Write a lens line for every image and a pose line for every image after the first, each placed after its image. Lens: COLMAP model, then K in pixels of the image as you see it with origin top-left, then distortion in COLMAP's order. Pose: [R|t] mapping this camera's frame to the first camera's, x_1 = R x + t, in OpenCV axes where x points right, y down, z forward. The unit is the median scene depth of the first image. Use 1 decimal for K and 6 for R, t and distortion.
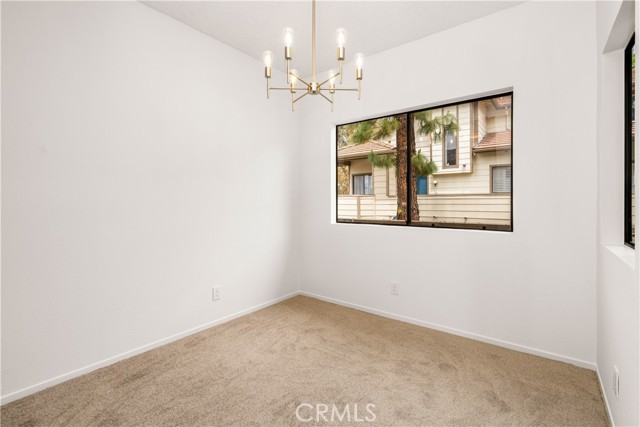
lens RADIAL K [[293.7, 0, 320.8], [0, 293.7, 208.3], [0, 0, 1]] dist [0.001578, 0.000738]
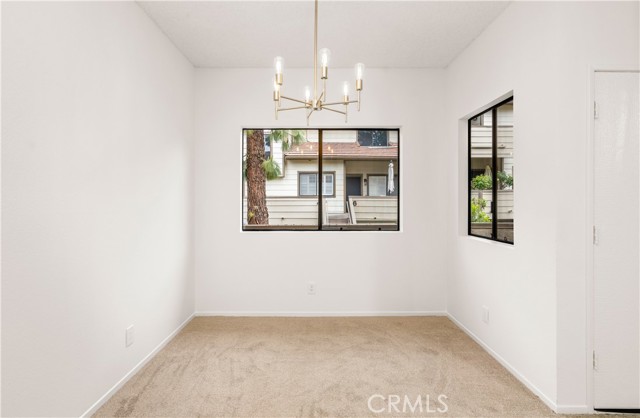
lens RADIAL K [[304.1, 0, 320.0], [0, 304.1, 209.0], [0, 0, 1]] dist [-0.001271, 0.000250]
pose [[0.788487, -0.013651, 0.614900, -0.468045], [0.012667, 0.999902, 0.005956, -0.031978], [-0.614921, 0.003093, 0.788582, 0.100272]]
